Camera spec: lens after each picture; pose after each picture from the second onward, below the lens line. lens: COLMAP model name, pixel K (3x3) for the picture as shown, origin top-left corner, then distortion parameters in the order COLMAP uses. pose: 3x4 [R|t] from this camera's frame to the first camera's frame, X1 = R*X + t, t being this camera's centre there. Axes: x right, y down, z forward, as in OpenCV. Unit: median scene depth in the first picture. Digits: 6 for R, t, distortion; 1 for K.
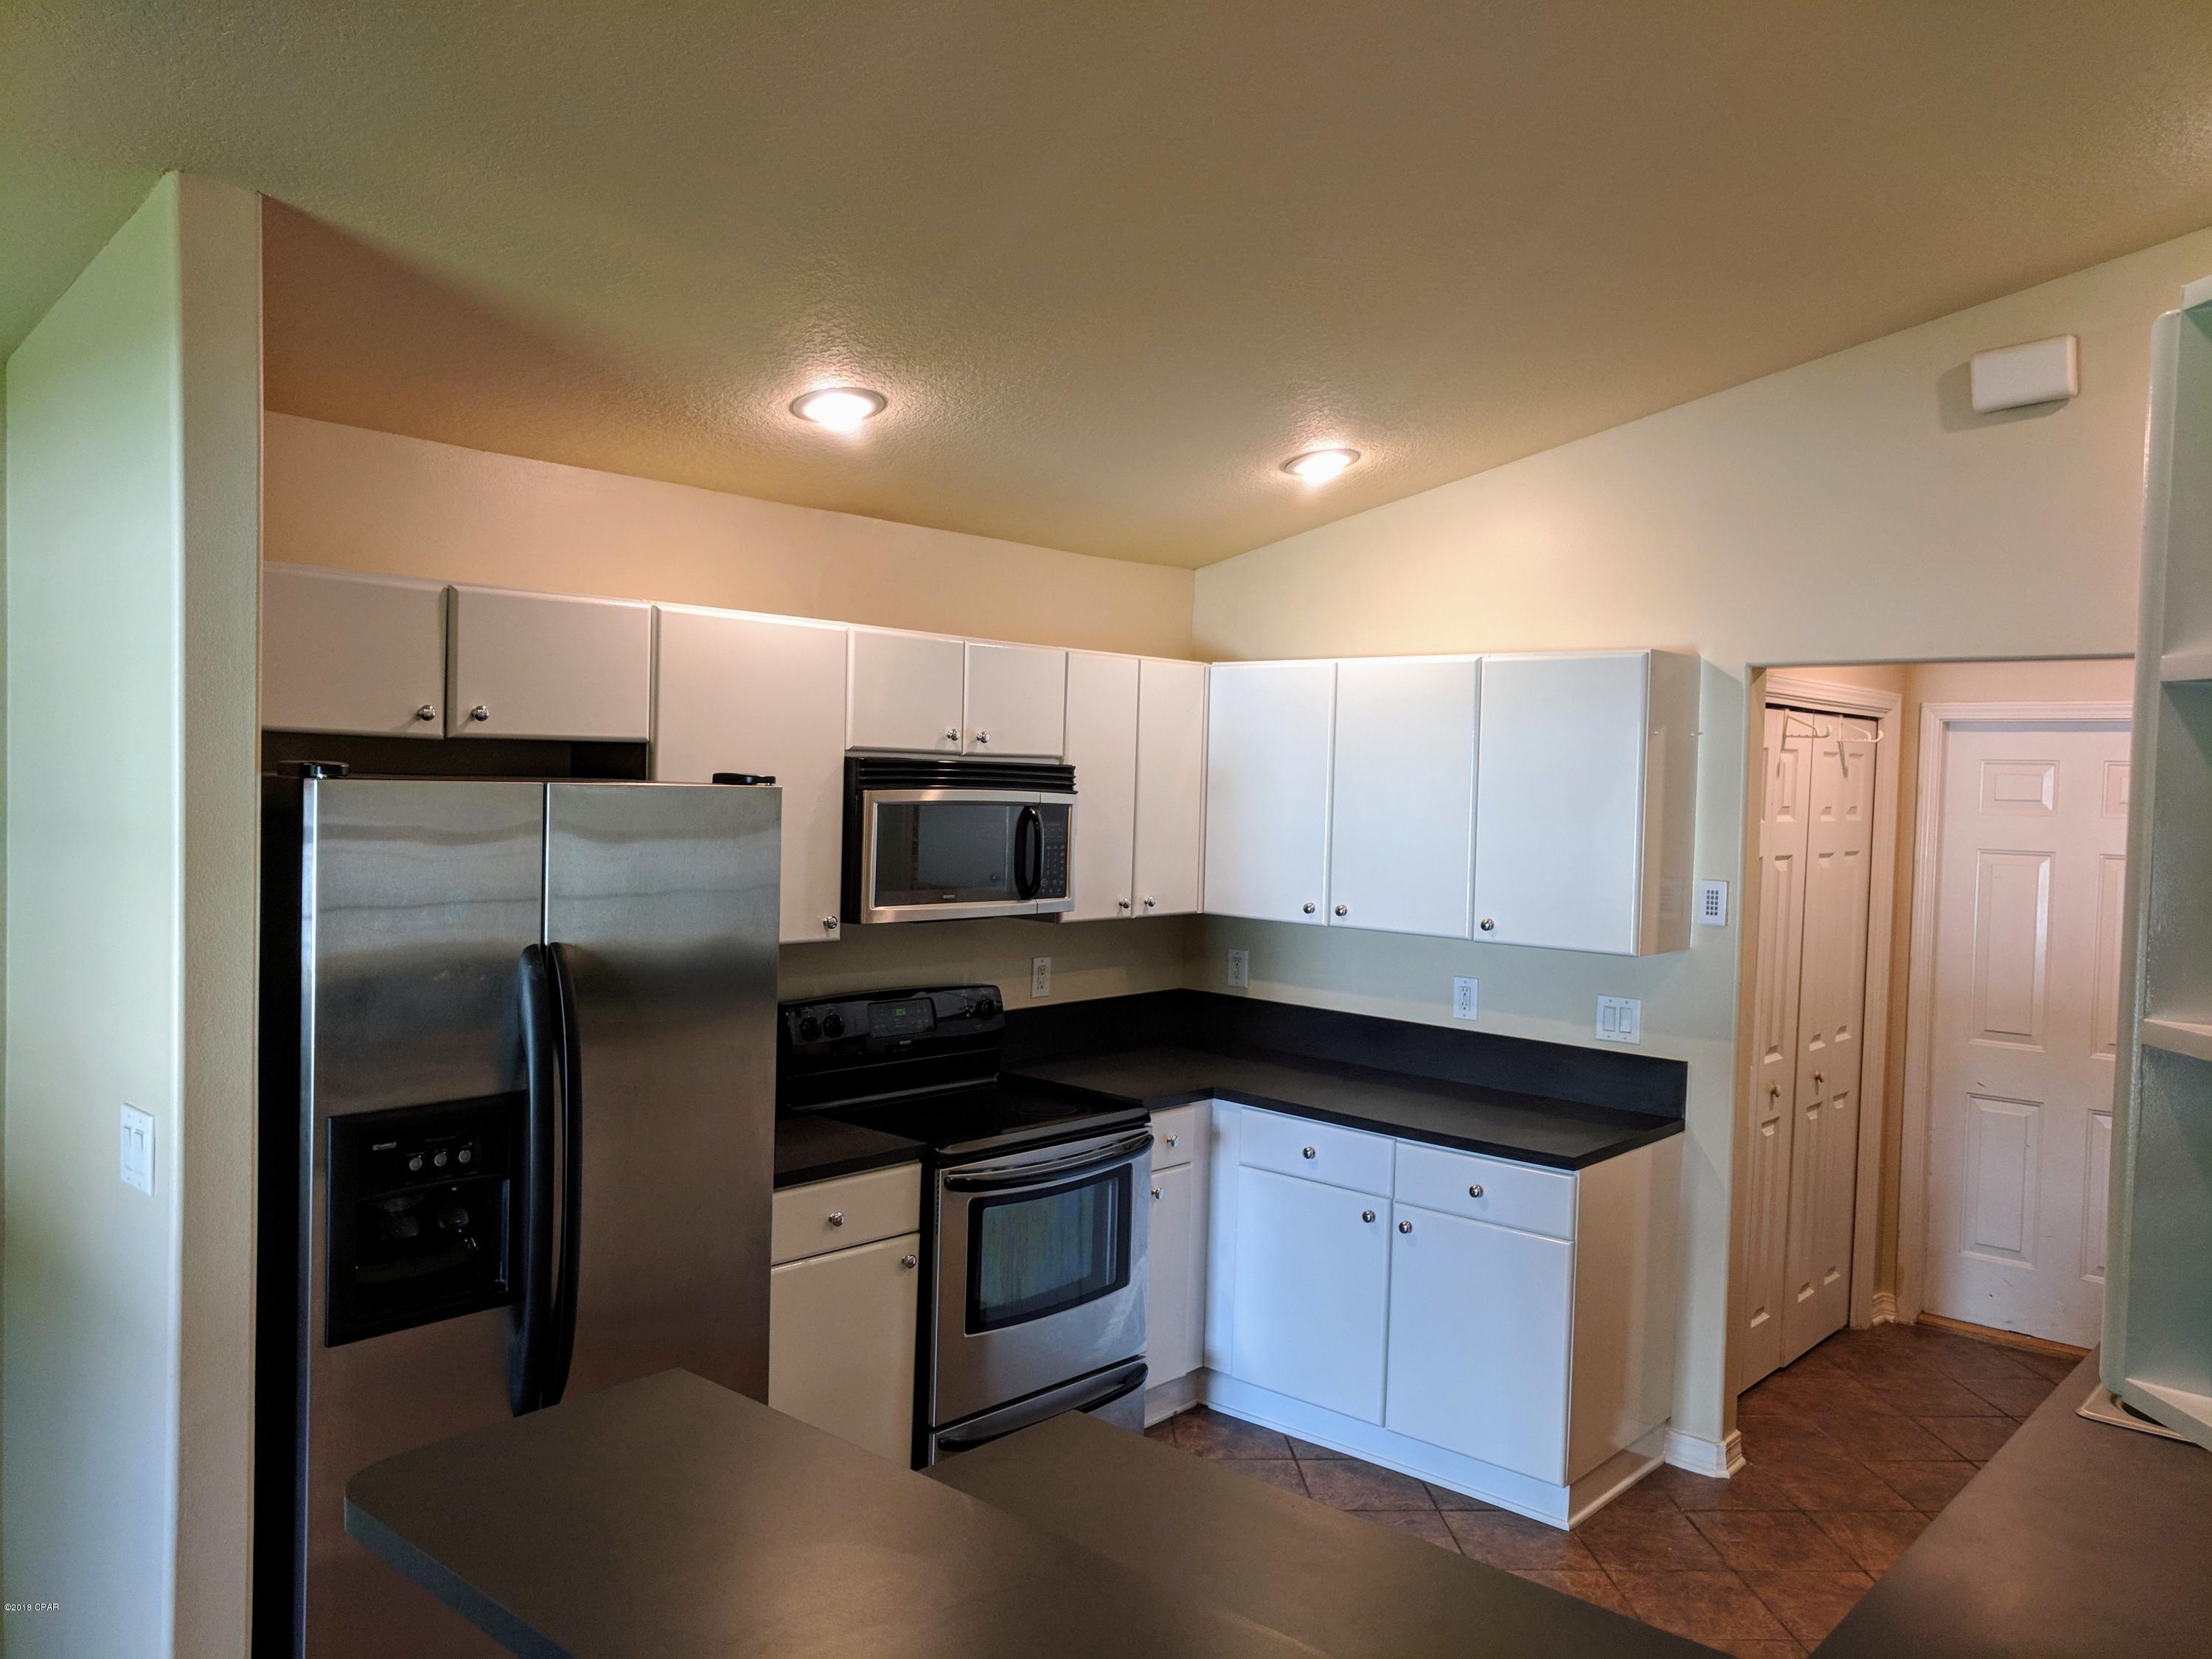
lens RADIAL K [[1653.5, 0, 1100.0], [0, 1653.5, 823.8], [0, 0, 1]] dist [-0.003236, 0.002892]
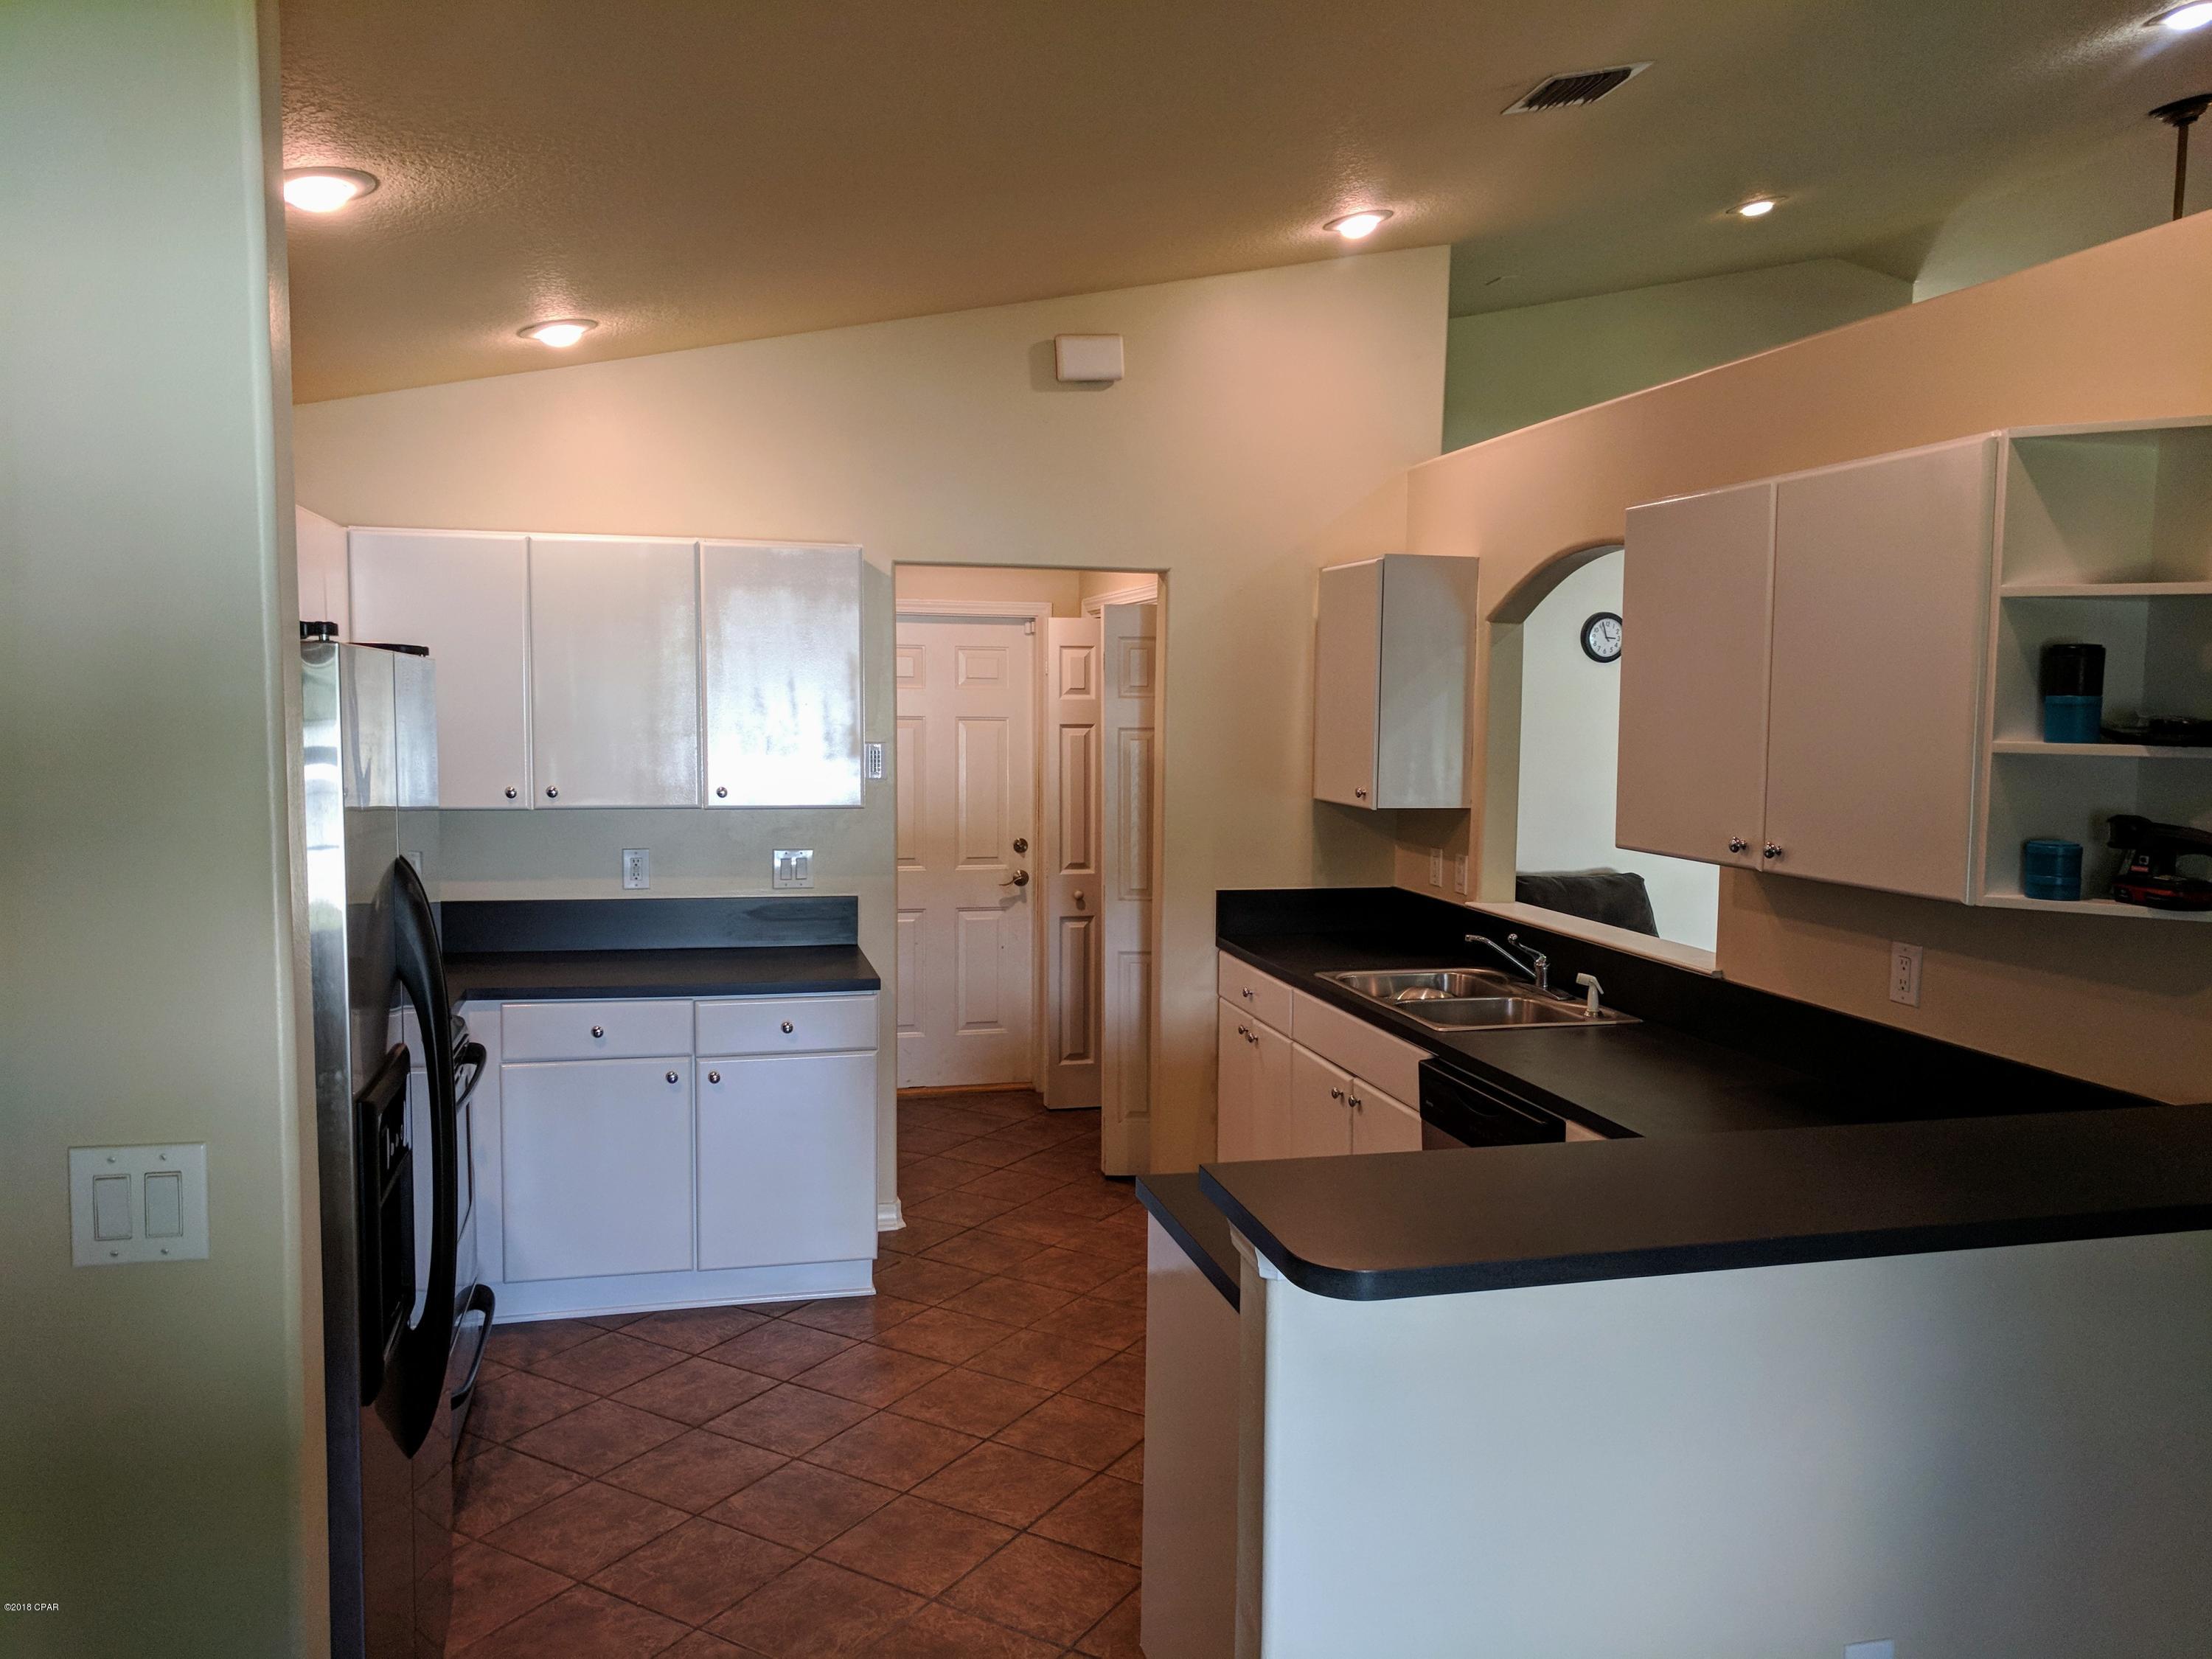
lens RADIAL K [[1653.5, 0, 1101.3], [0, 1653.5, 837.4], [0, 0, 1]] dist [-0.003236, 0.002892]
pose [[0.556746, -0.087135, 0.826100, -0.537234], [0.028489, 0.995901, 0.085845, 0.004954], [-0.830194, -0.024259, 0.556946, 0.199925]]
